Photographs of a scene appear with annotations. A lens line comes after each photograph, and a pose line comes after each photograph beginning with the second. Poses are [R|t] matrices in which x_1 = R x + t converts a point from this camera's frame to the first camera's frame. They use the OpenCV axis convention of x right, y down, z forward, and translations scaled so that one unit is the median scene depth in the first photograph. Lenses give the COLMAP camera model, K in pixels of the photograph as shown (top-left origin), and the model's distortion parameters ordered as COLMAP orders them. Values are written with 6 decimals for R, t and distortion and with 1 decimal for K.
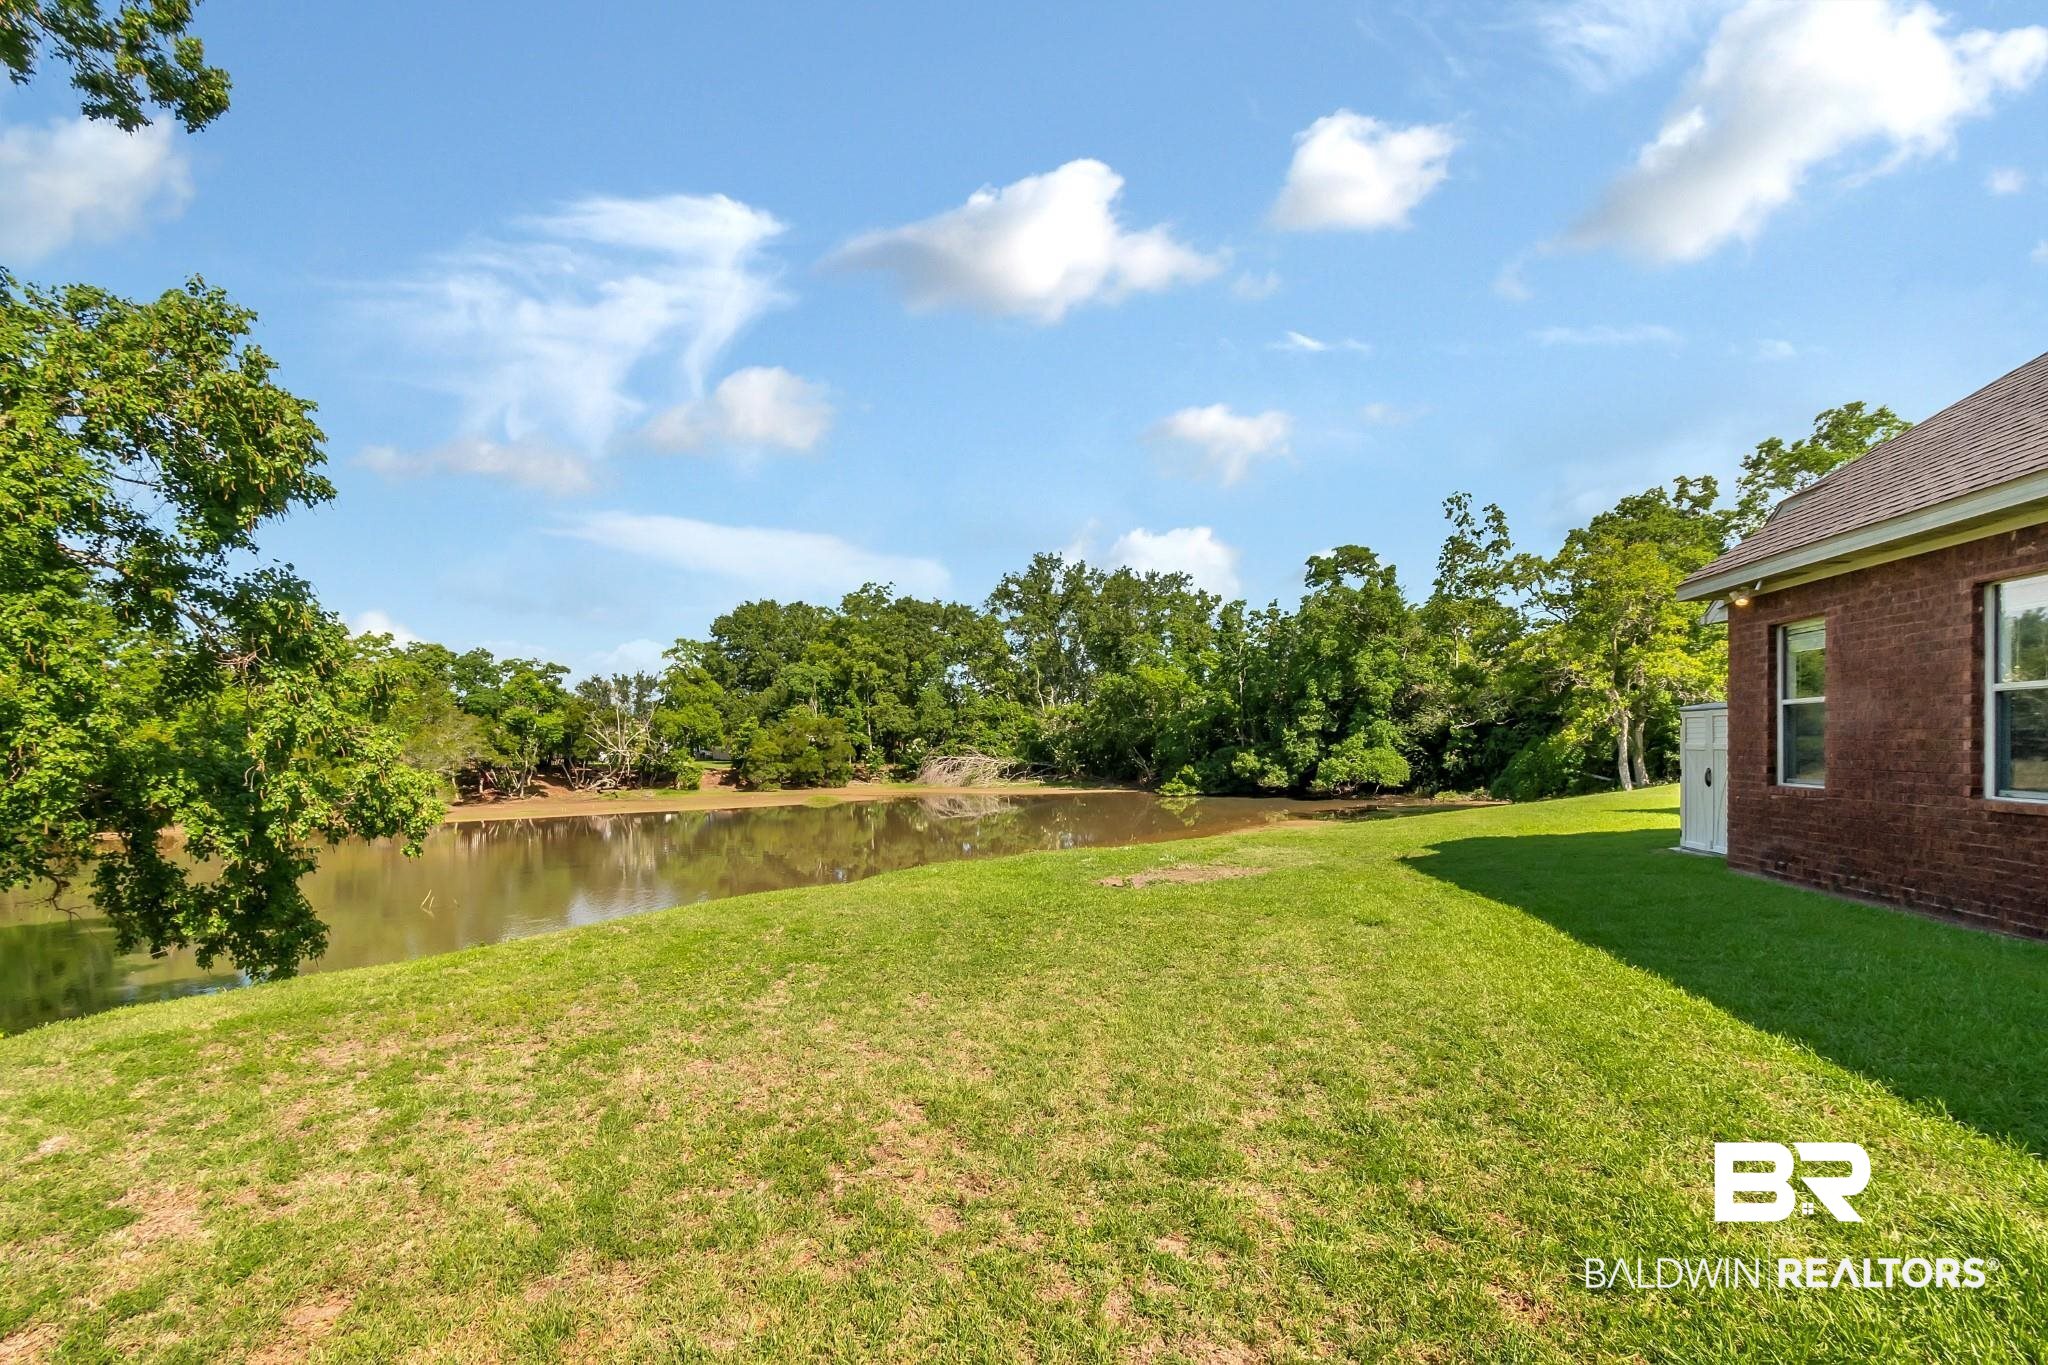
lens RADIAL K [[924.8, 0, 1034.0], [0, 924.8, 760.1], [0, 0, 1]] dist [-0.002507, -0.000043]
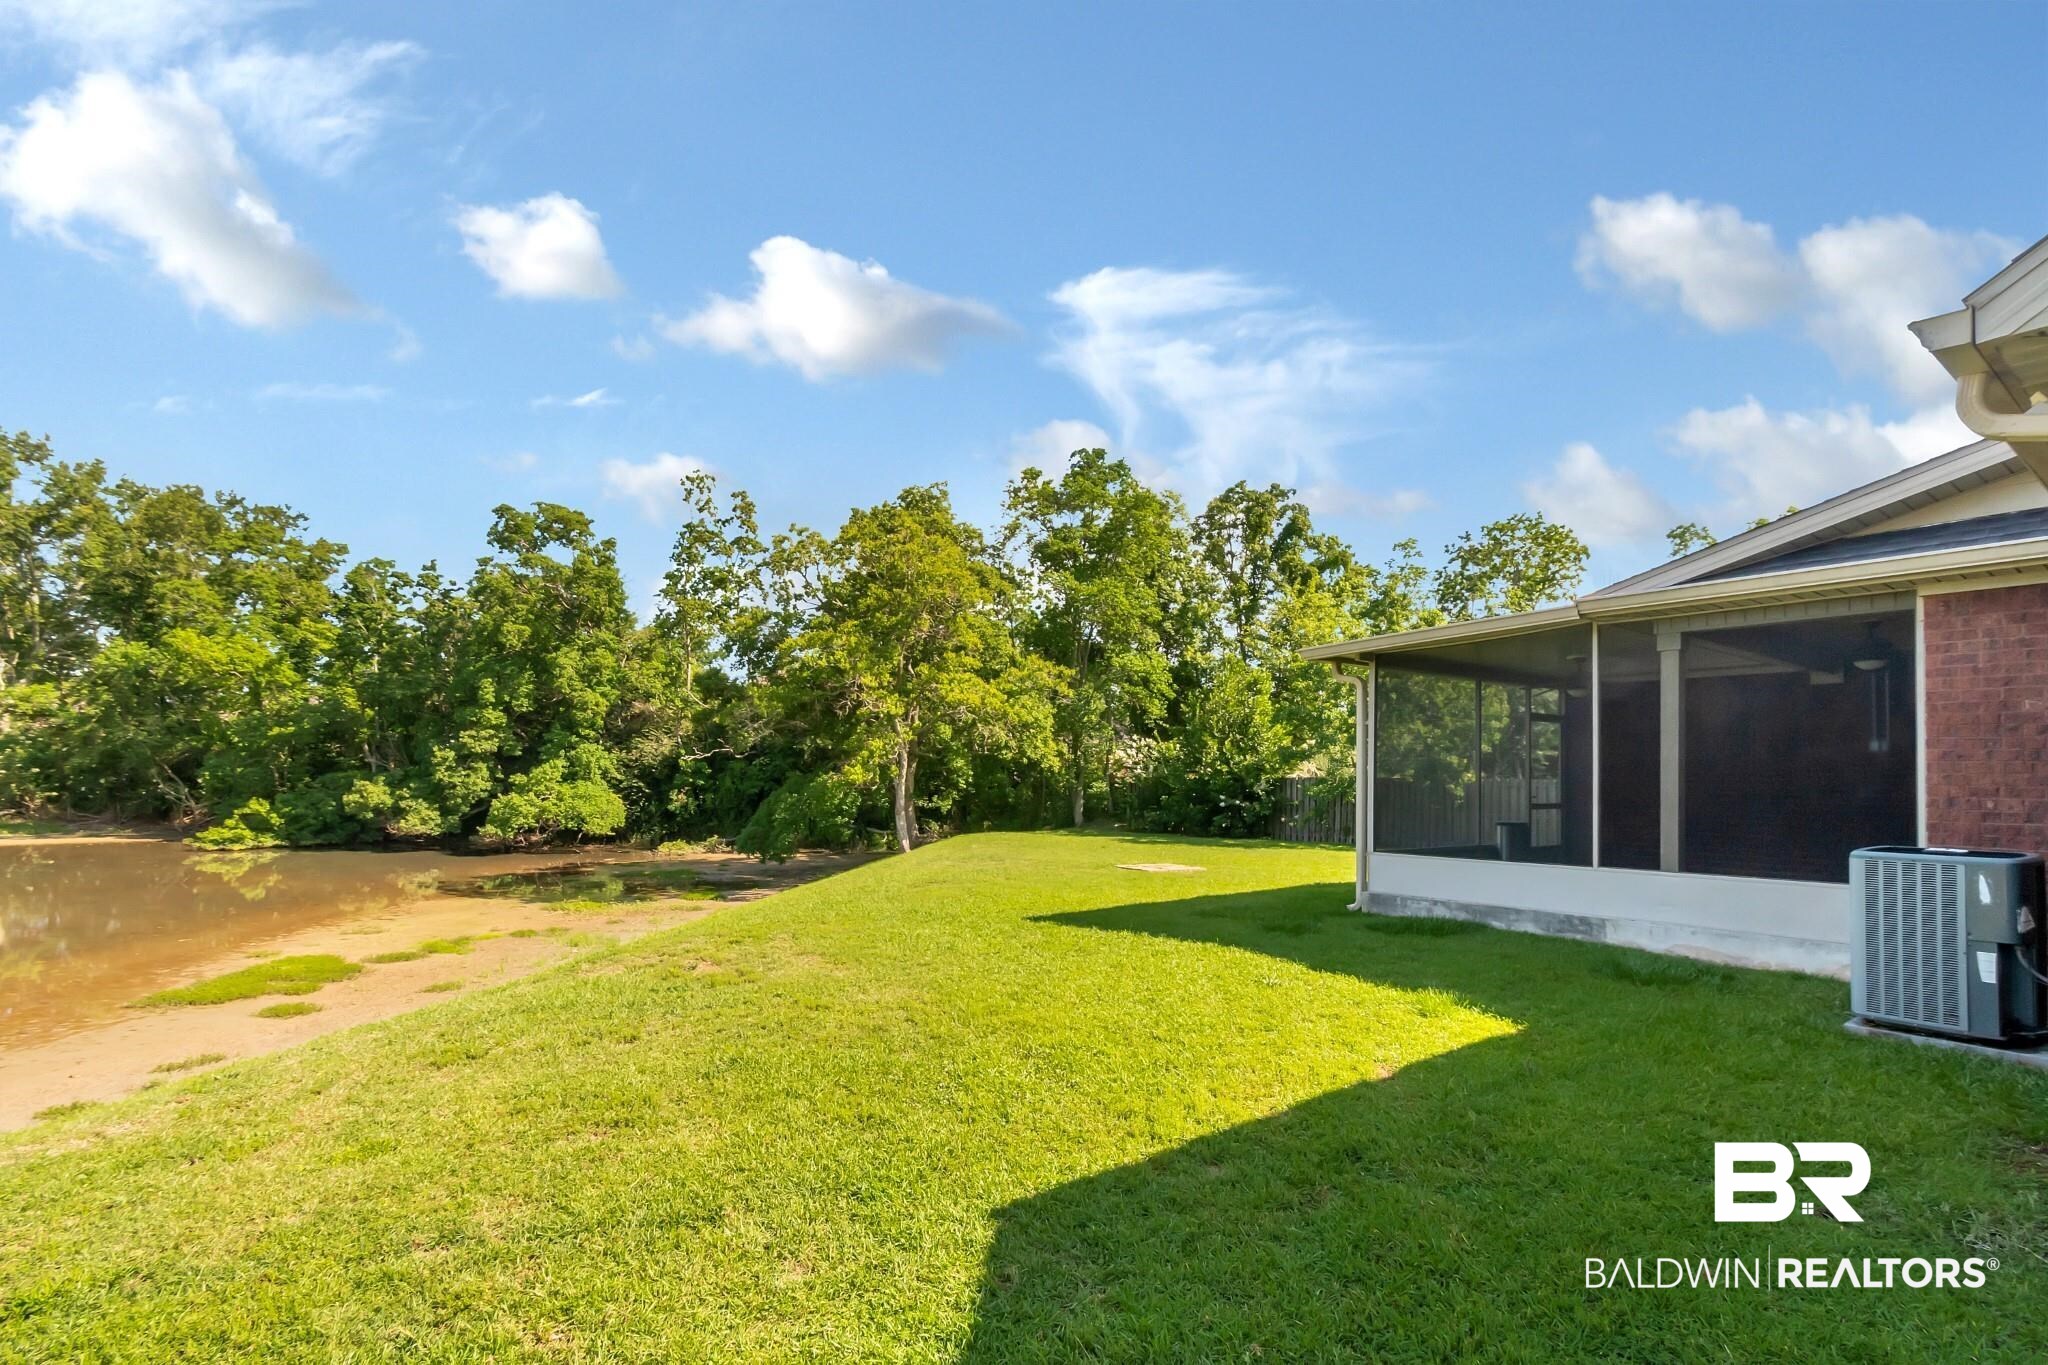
lens RADIAL K [[924.8, 0, 1034.0], [0, 924.8, 760.1], [0, 0, 1]] dist [-0.002507, -0.000043]
pose [[0.688880, 0.050997, 0.723080, 0.086551], [-0.023861, 0.998577, -0.047694, -0.003574], [-0.724483, 0.015602, 0.689116, 0.231704]]
